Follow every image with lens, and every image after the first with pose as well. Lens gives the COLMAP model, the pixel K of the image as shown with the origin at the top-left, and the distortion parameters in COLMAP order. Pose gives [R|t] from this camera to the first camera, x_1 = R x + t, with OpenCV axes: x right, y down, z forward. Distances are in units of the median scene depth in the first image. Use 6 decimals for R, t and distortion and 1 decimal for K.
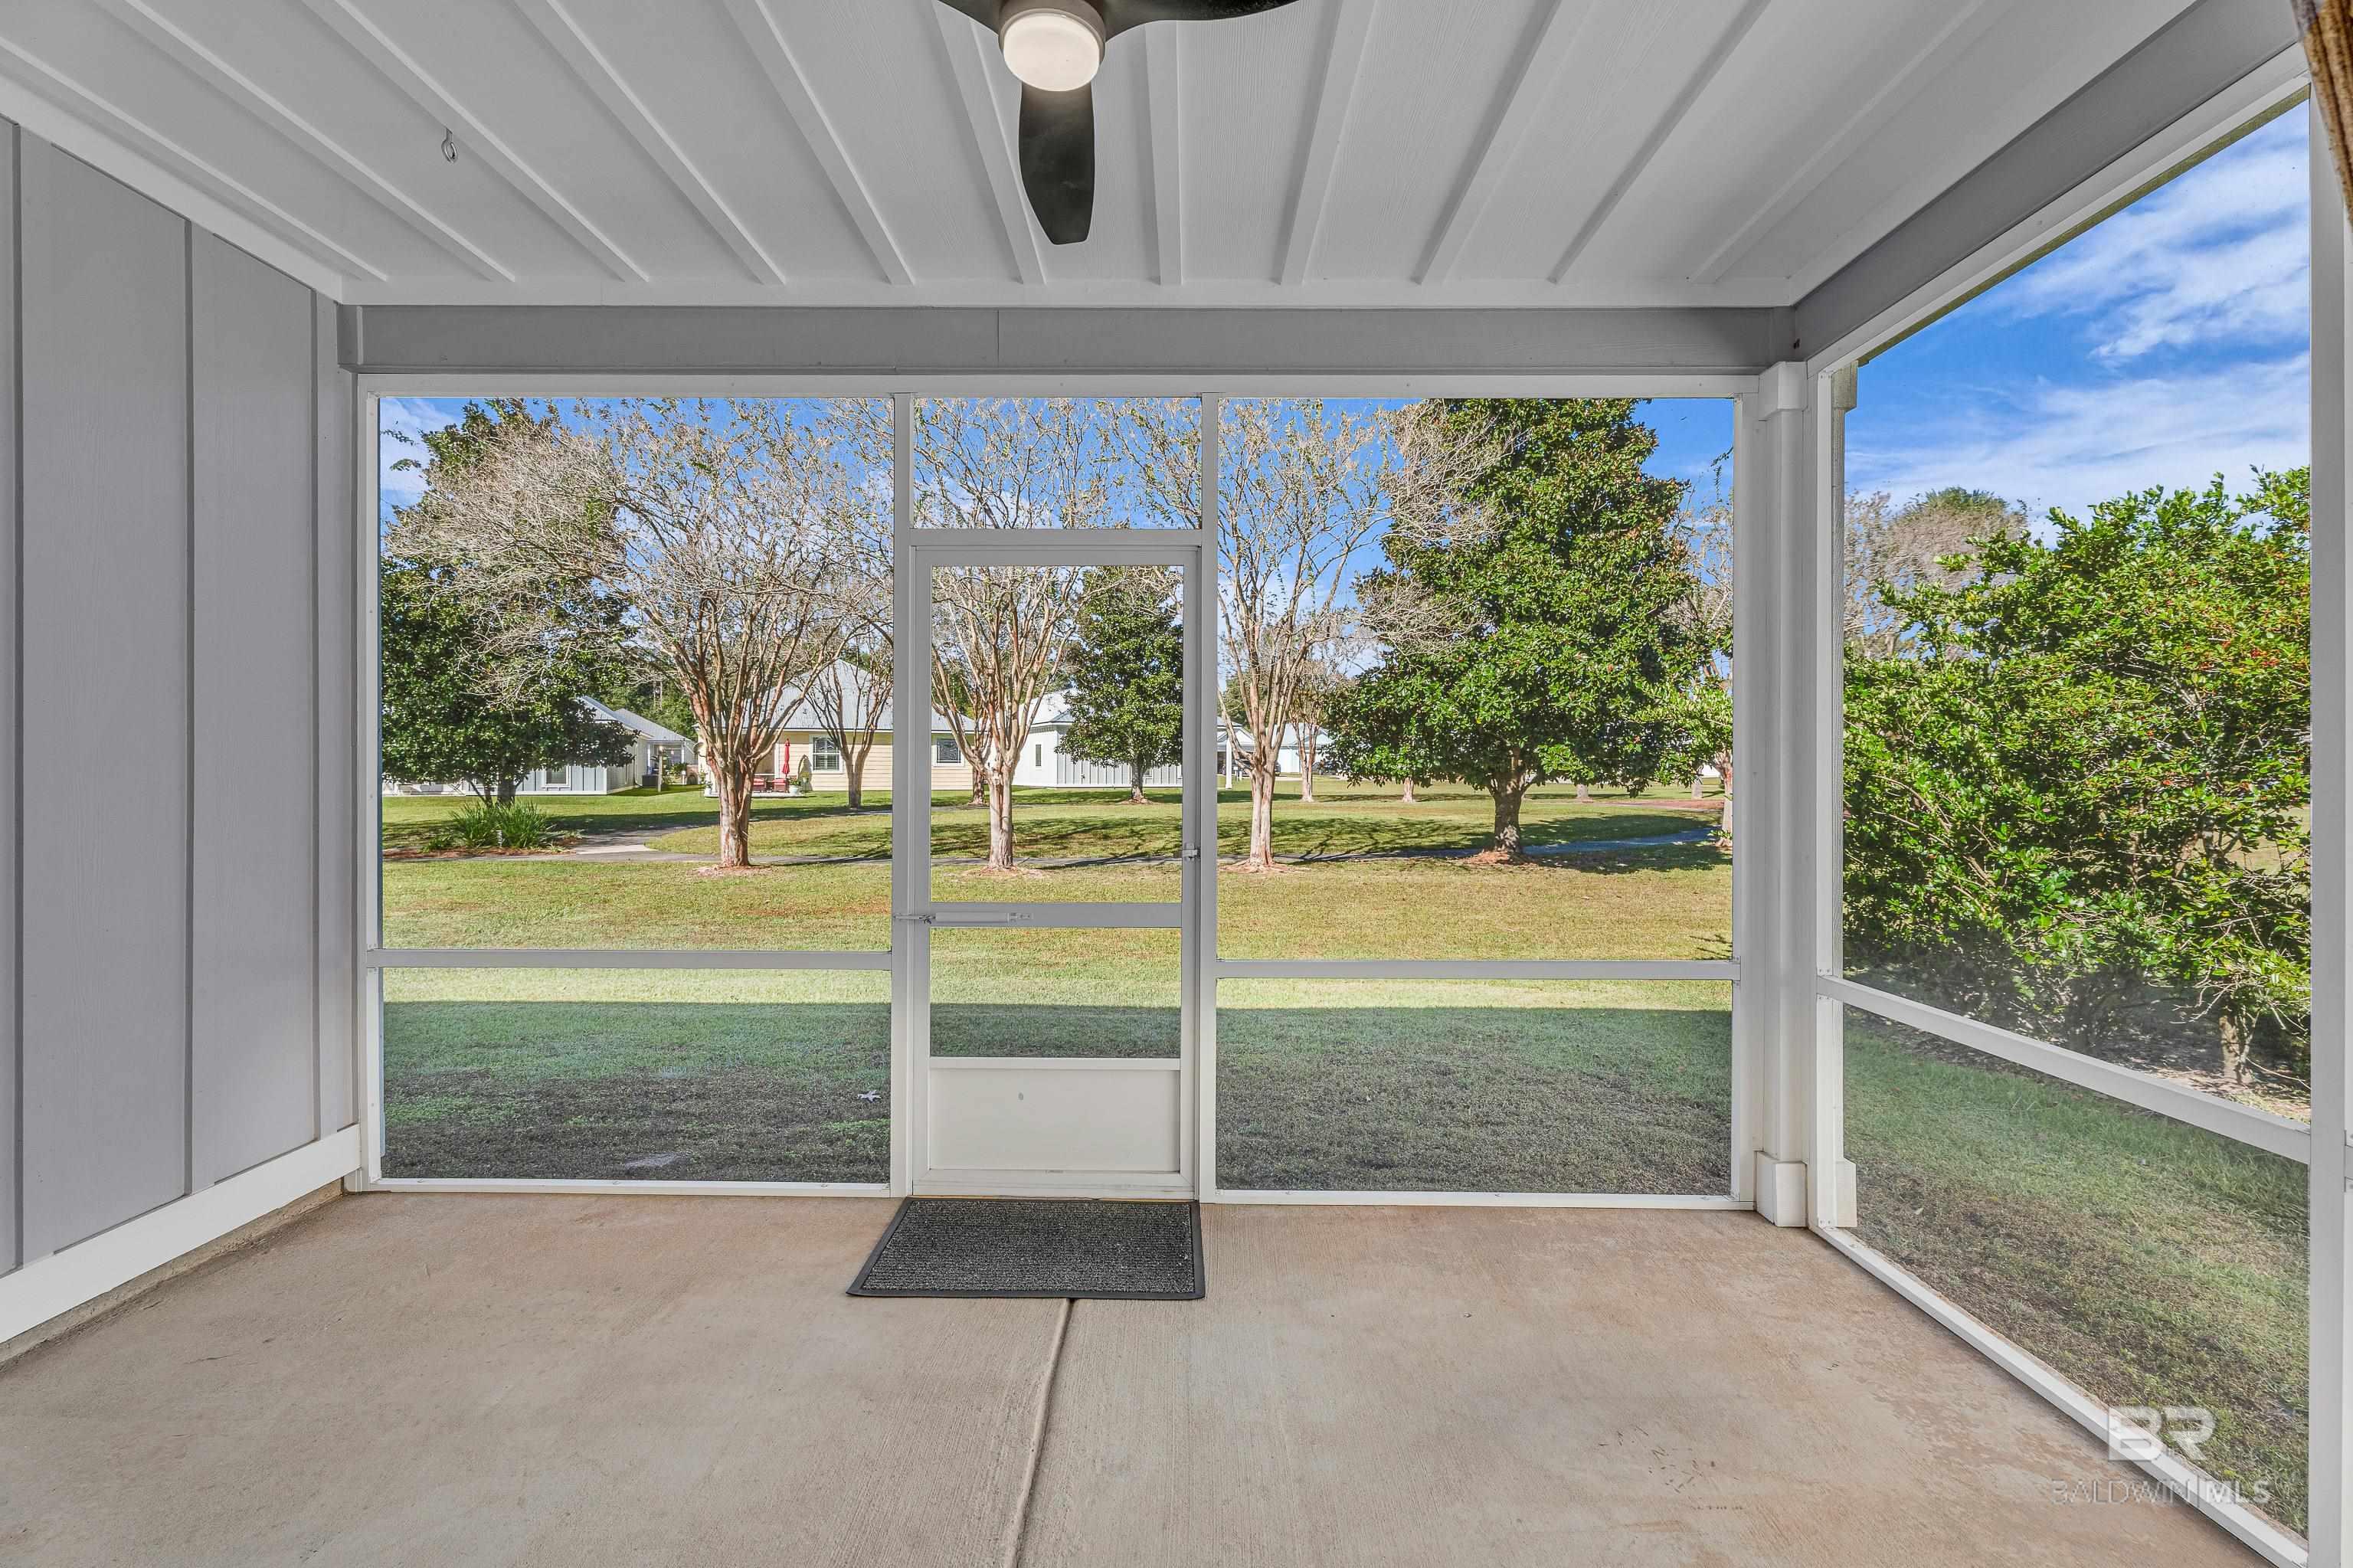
lens RADIAL K [[1069.8, 0, 1160.5], [0, 1069.8, 775.9], [0, 0, 1]] dist [-0.001985, -0.001255]
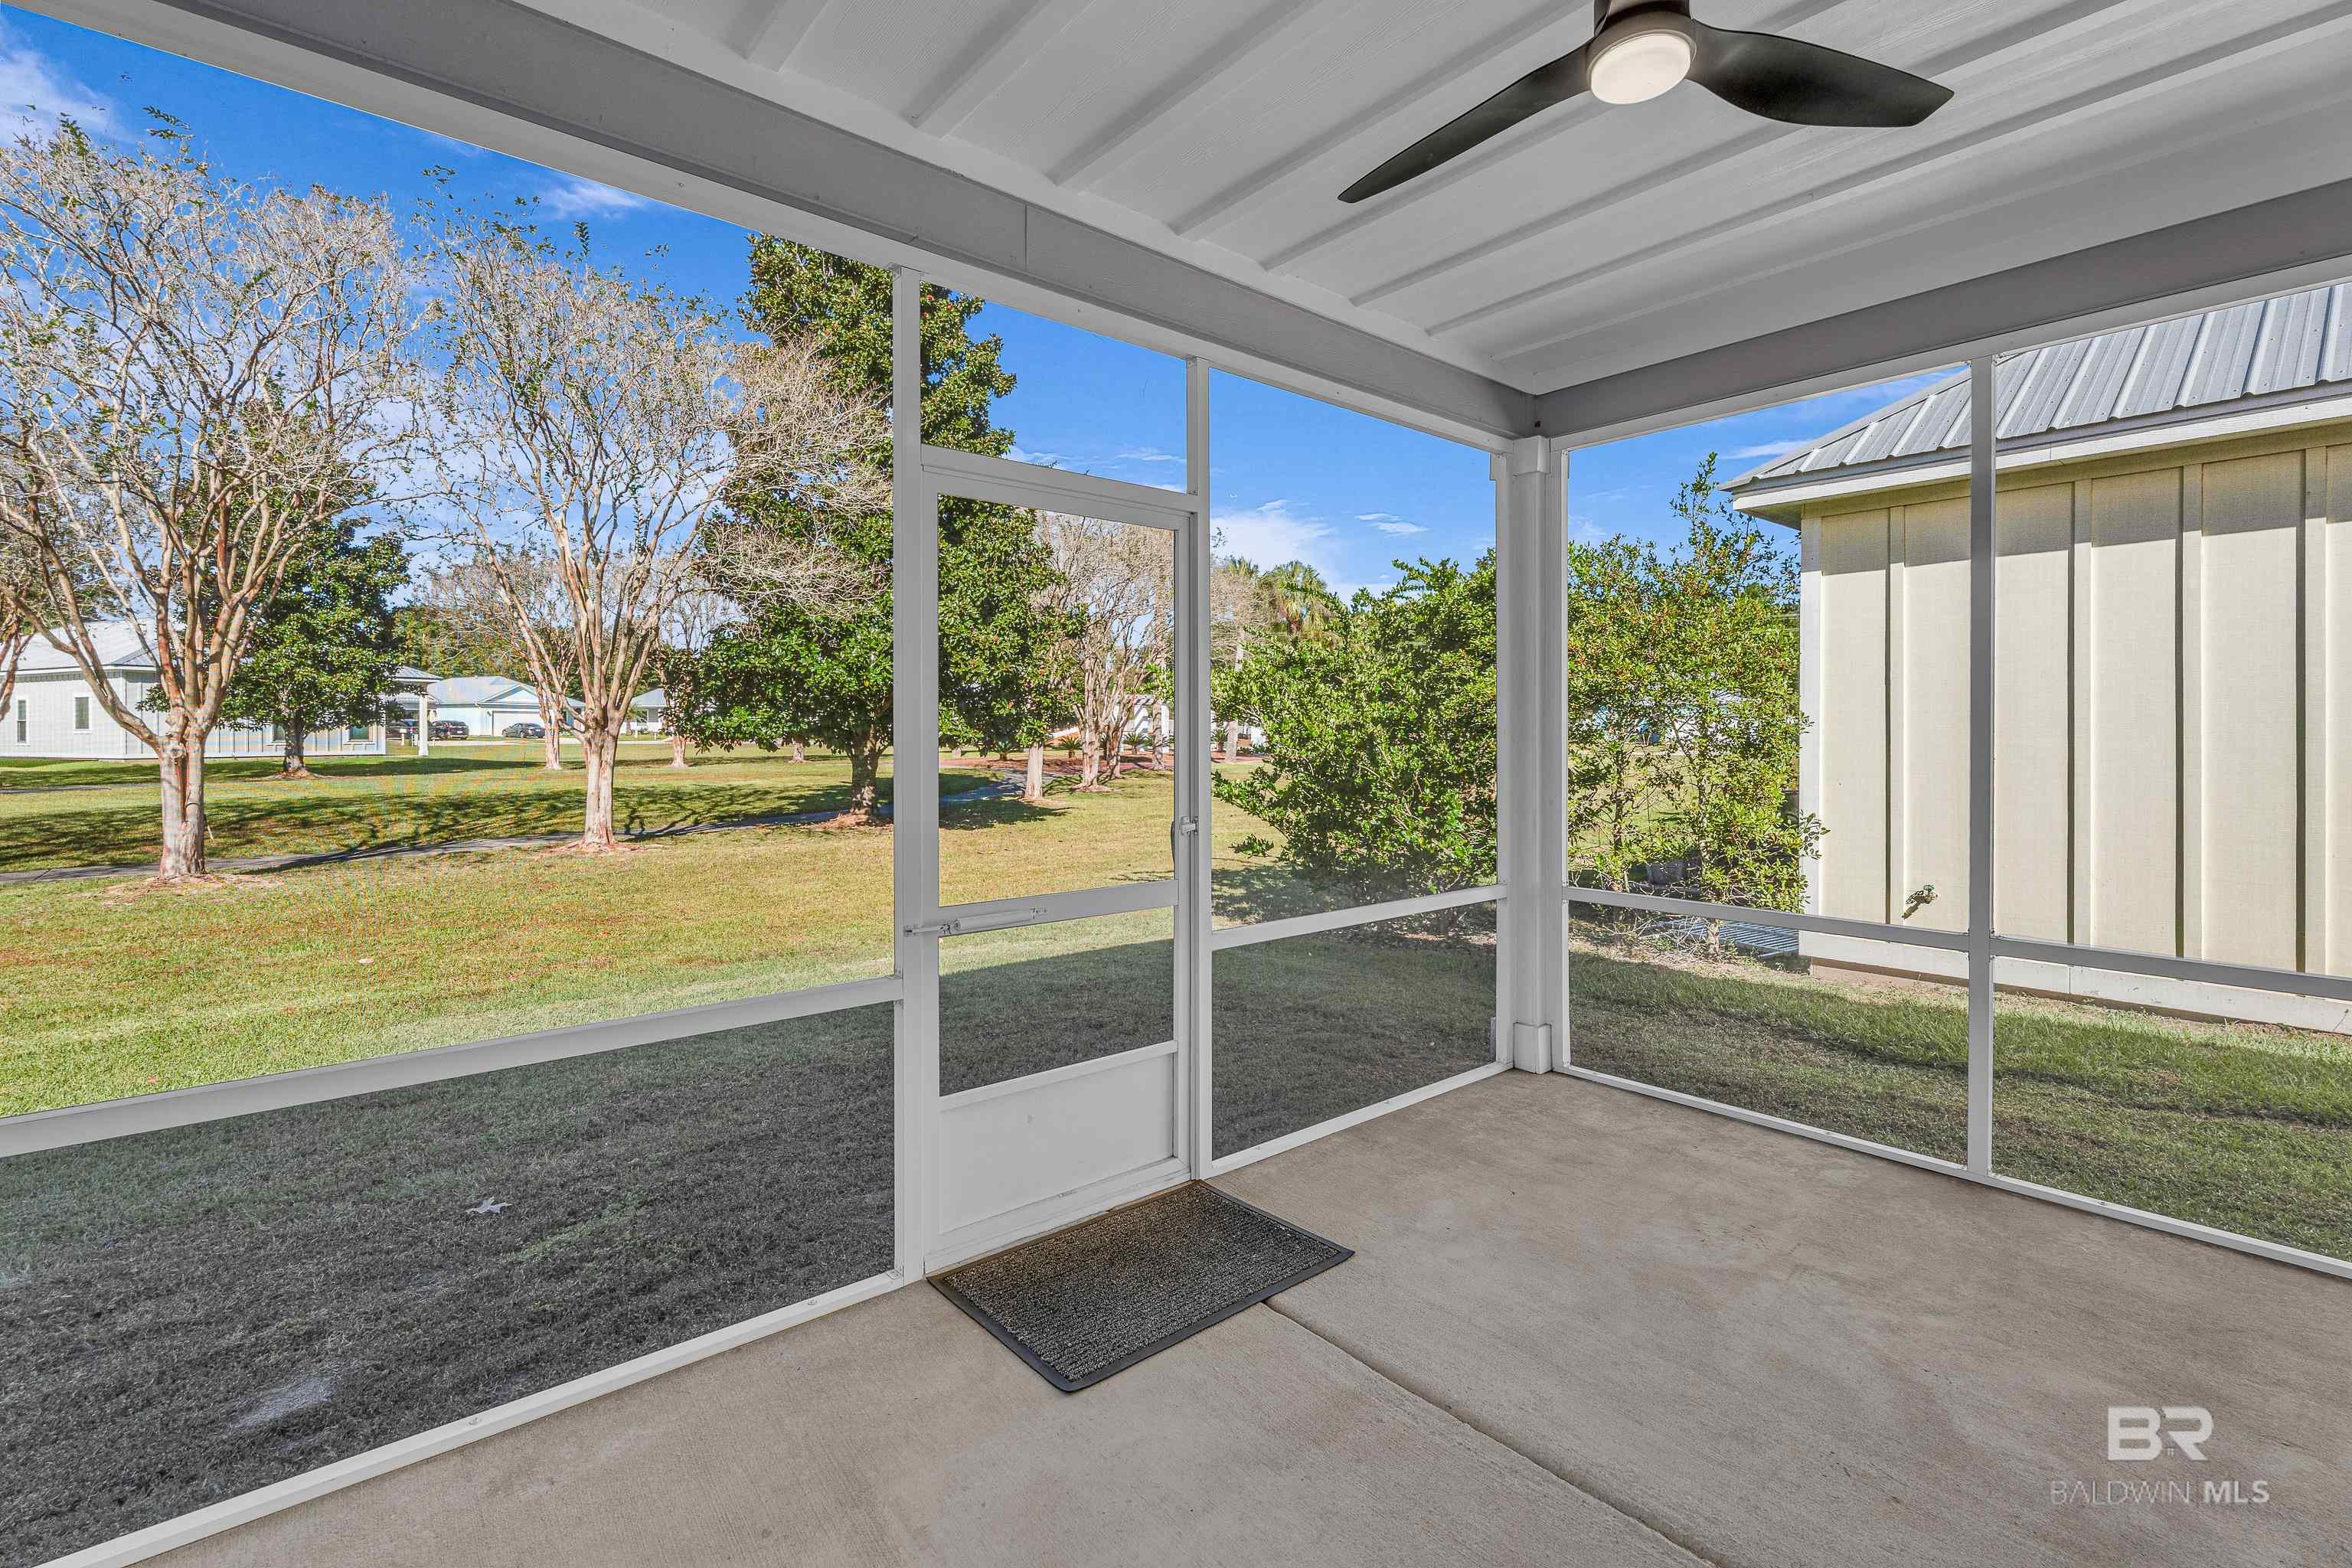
lens RADIAL K [[1069.3, 0, 1183.5], [0, 1069.3, 733.5], [0, 0, 1]] dist [-0.001985, -0.001255]
pose [[0.748729, -0.006825, 0.662842, -0.612273], [0.008331, 0.999965, 0.000886, -0.013523], [-0.662824, 0.004858, 0.748759, 0.266094]]
